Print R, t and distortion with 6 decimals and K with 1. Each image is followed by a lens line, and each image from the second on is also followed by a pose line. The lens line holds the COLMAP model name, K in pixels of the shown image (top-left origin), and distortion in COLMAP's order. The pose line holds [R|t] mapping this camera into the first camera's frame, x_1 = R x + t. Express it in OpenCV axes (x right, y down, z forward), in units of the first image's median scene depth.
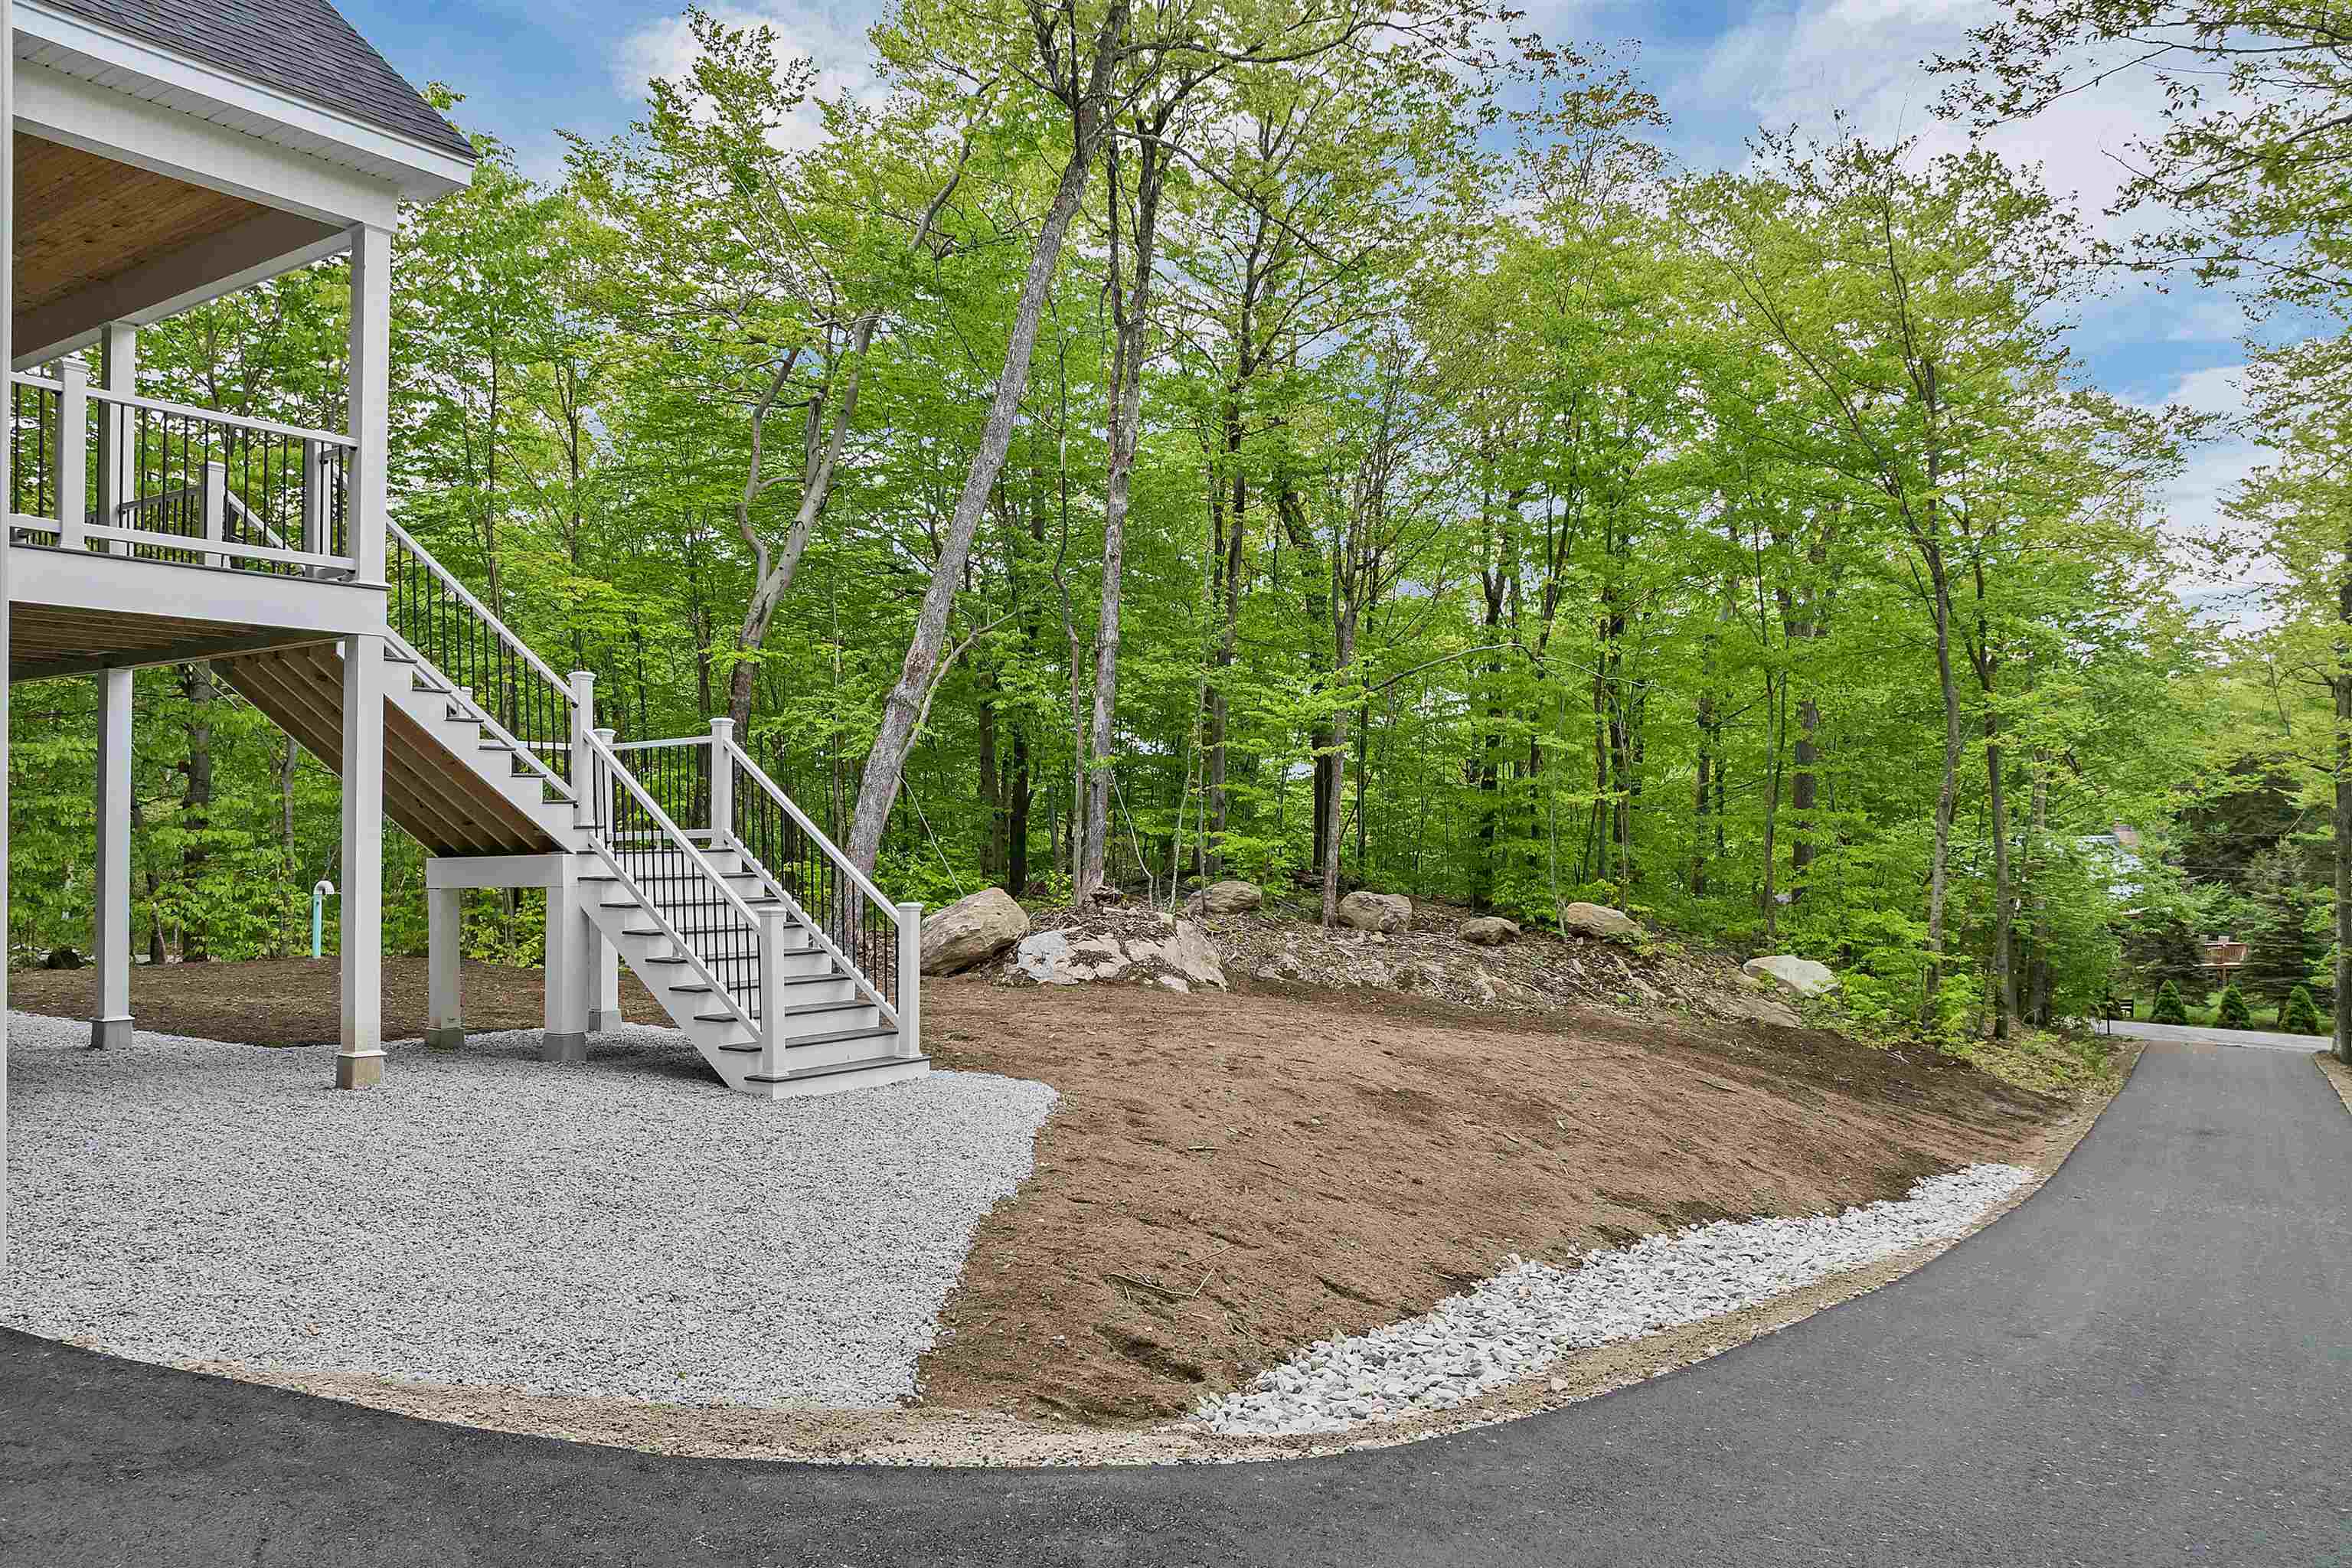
lens RADIAL K [[1699.7, 0, 1167.1], [0, 1699.7, 793.0], [0, 0, 1]] dist [-0.027560, -0.005329]
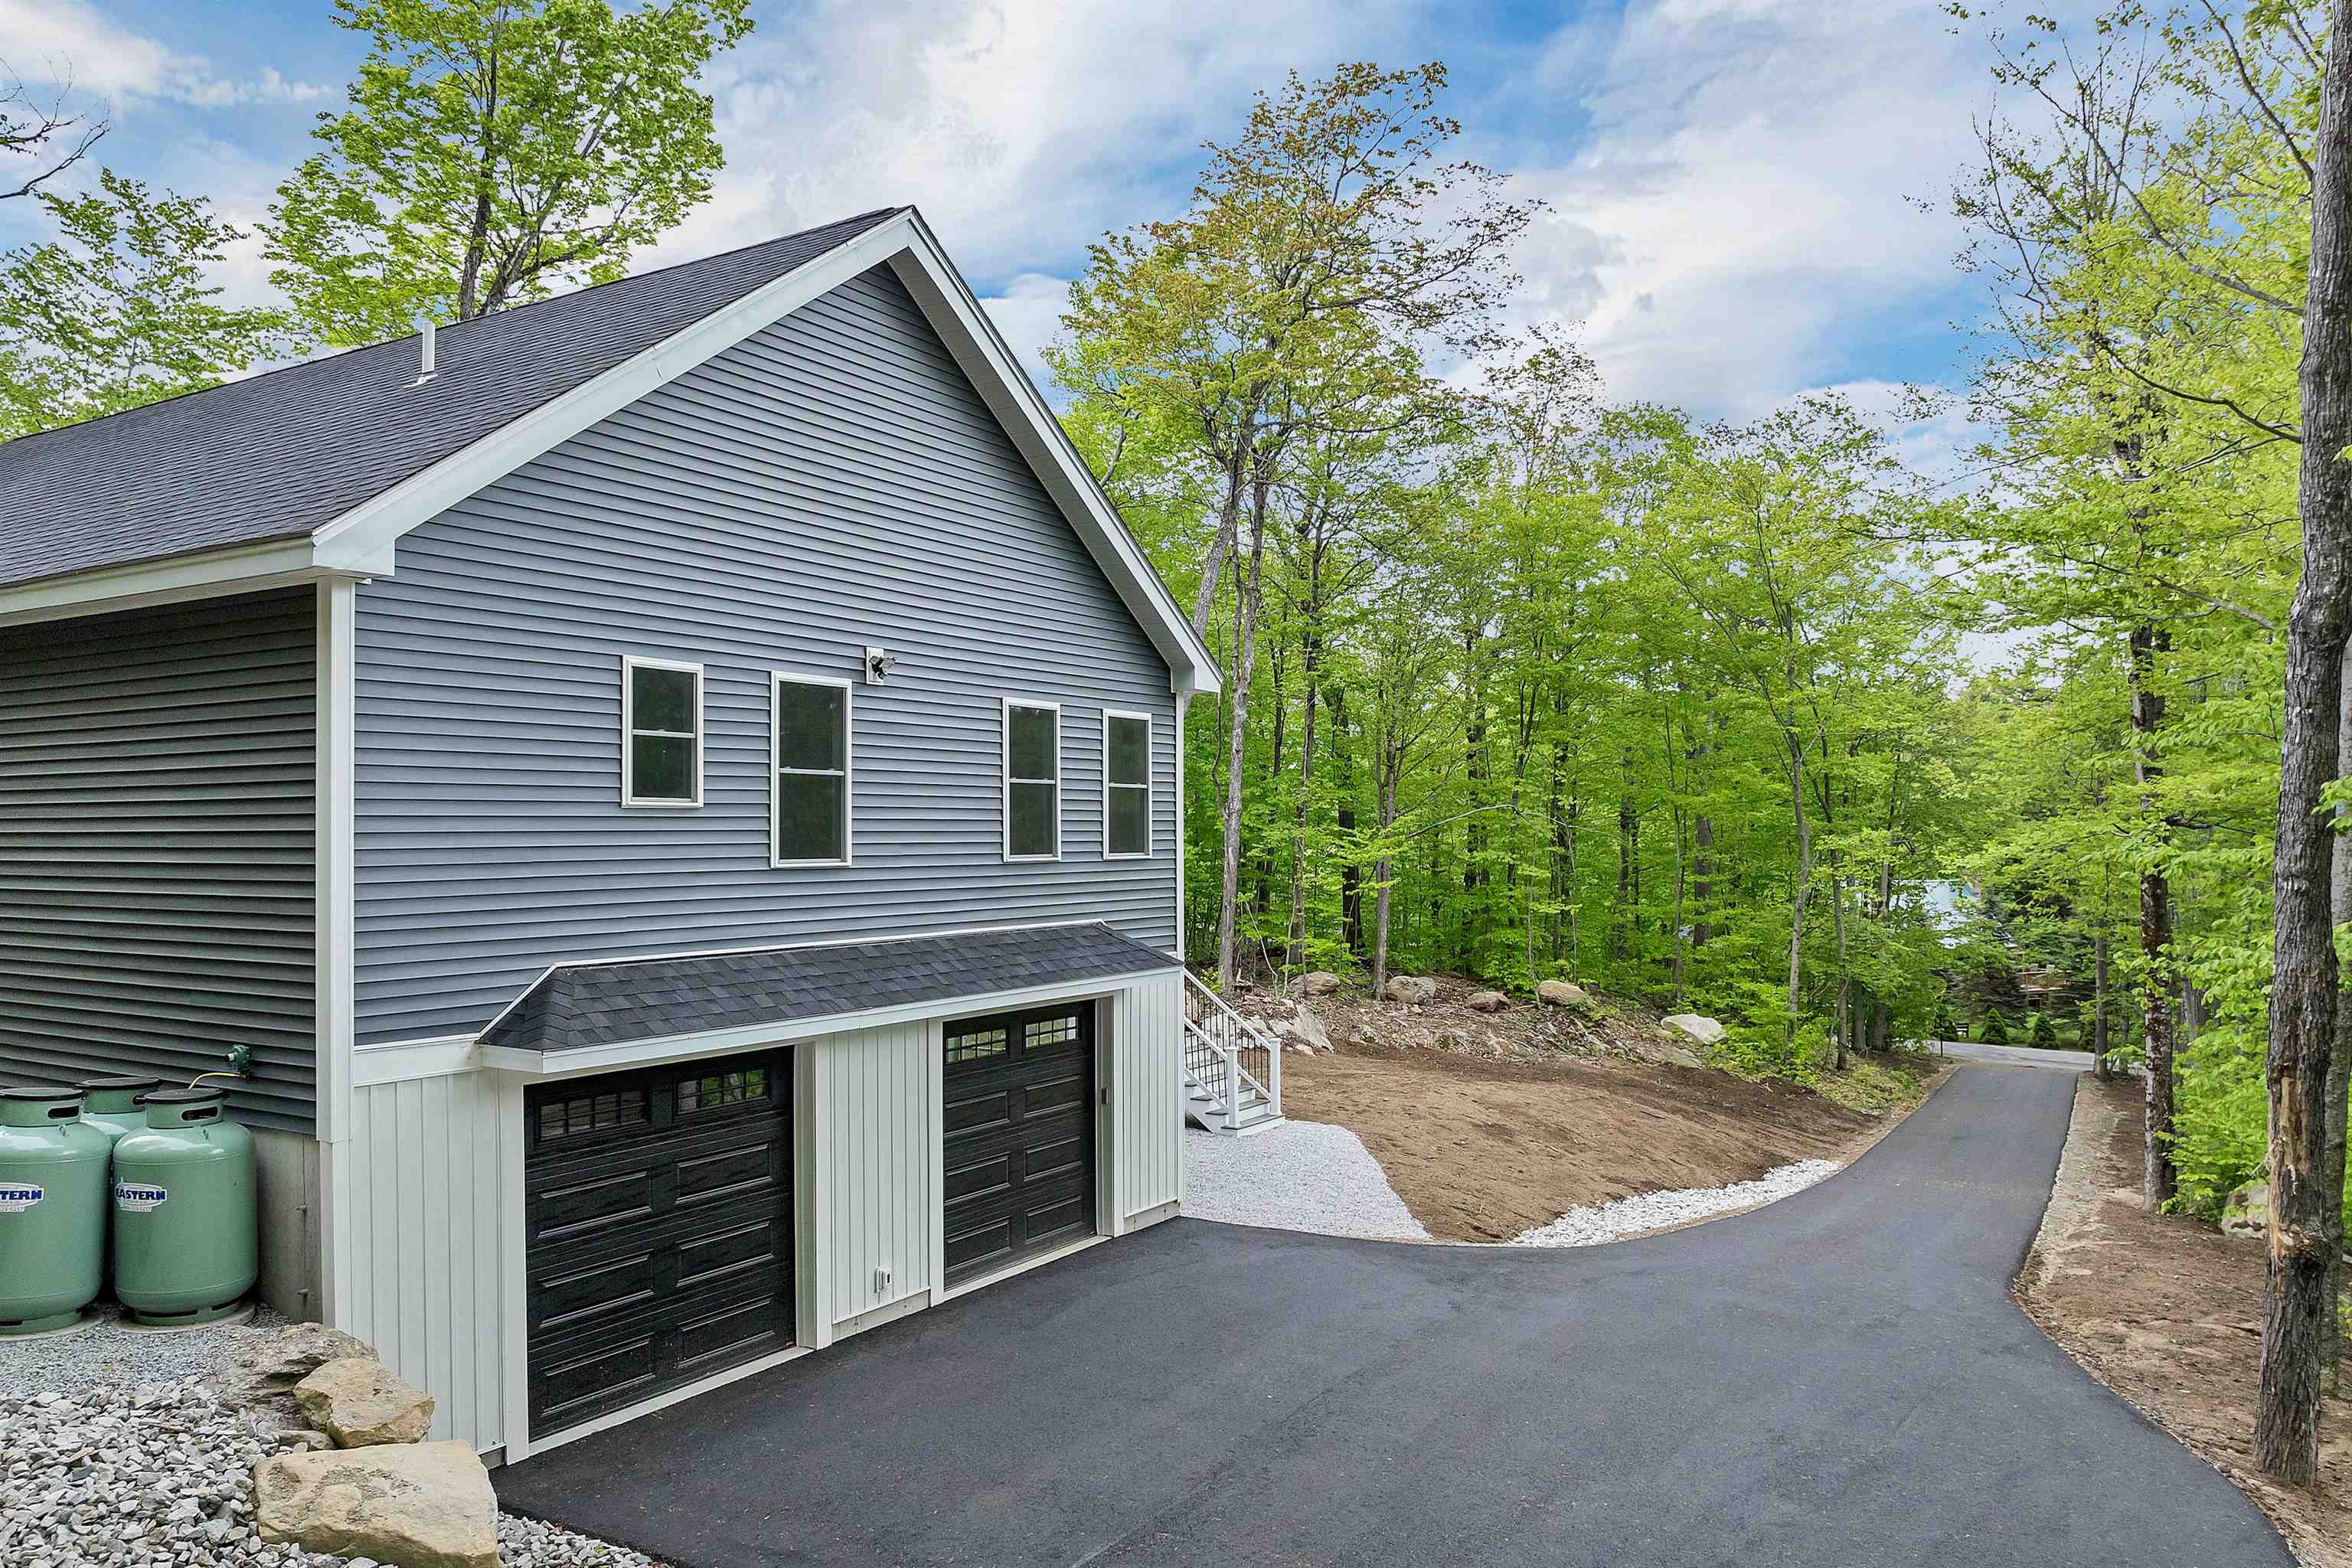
lens RADIAL K [[1699.7, 0, 1167.1], [0, 1699.7, 793.0], [0, 0, 1]] dist [-0.027560, -0.005329]
pose [[0.998457, -0.000594, 0.055535, -0.183955], [0.000730, 0.999997, -0.002418, -0.104932], [-0.055534, 0.002455, 0.998454, -0.479784]]
